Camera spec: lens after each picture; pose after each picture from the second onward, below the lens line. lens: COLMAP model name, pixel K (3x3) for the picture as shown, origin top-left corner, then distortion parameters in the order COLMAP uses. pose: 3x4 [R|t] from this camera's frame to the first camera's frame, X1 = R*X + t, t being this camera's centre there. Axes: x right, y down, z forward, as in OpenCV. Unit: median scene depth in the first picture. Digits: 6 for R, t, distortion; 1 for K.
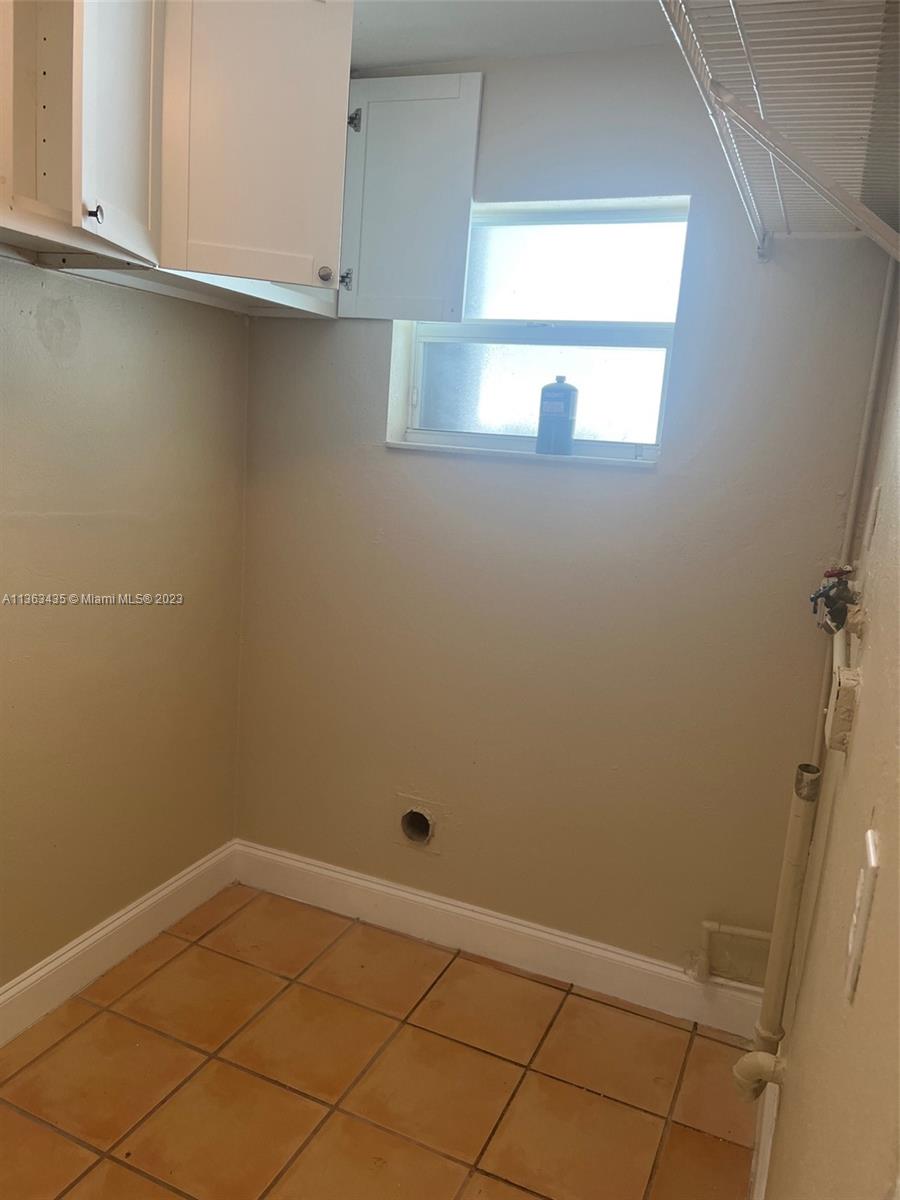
lens RADIAL K [[895.4, 0, 450.0], [0, 895.4, 600.0], [0, 0, 1]] dist [0.003569, -0.000876]
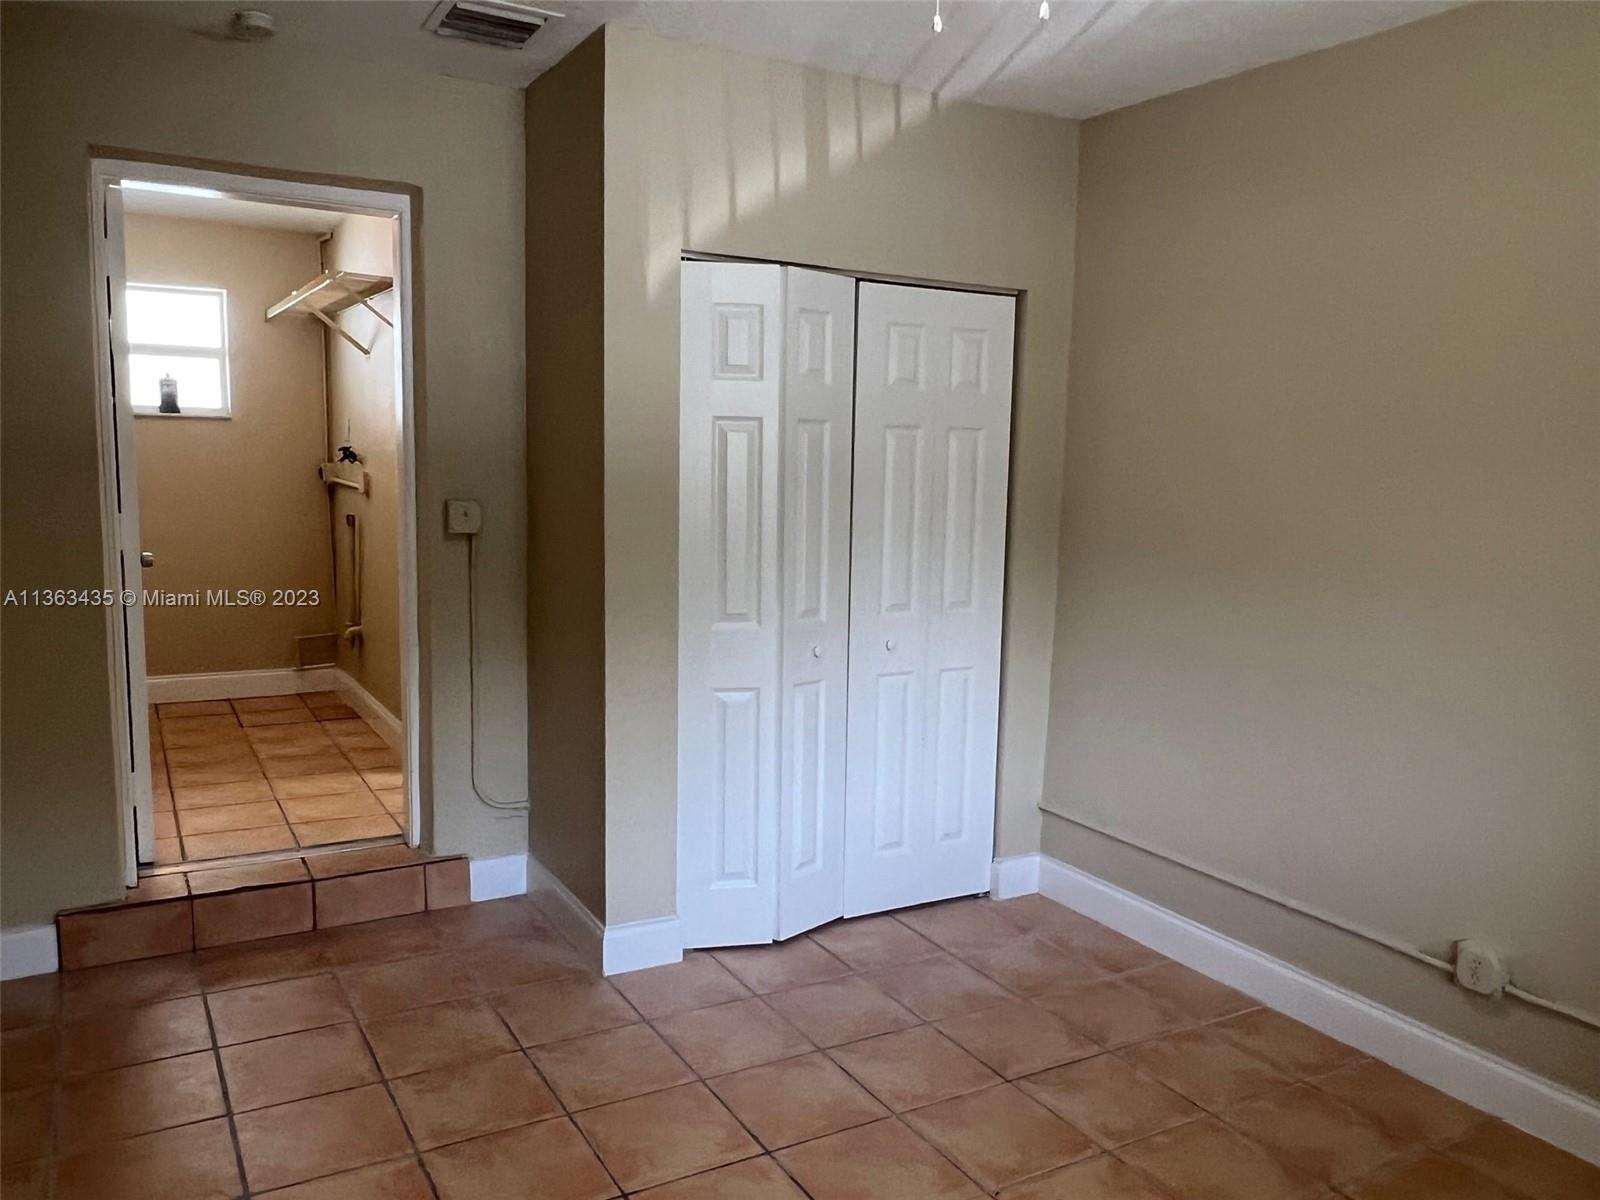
lens RADIAL K [[1231.7, 0, 800.0], [0, 1231.7, 600.0], [0, 0, 1]] dist [-0.007177, -0.003031]
pose [[0.598826, -0.171376, 0.782328, -1.220642], [0.176595, 0.981049, 0.079735, 0.256548], [-0.781167, 0.090408, 0.617742, -1.660128]]
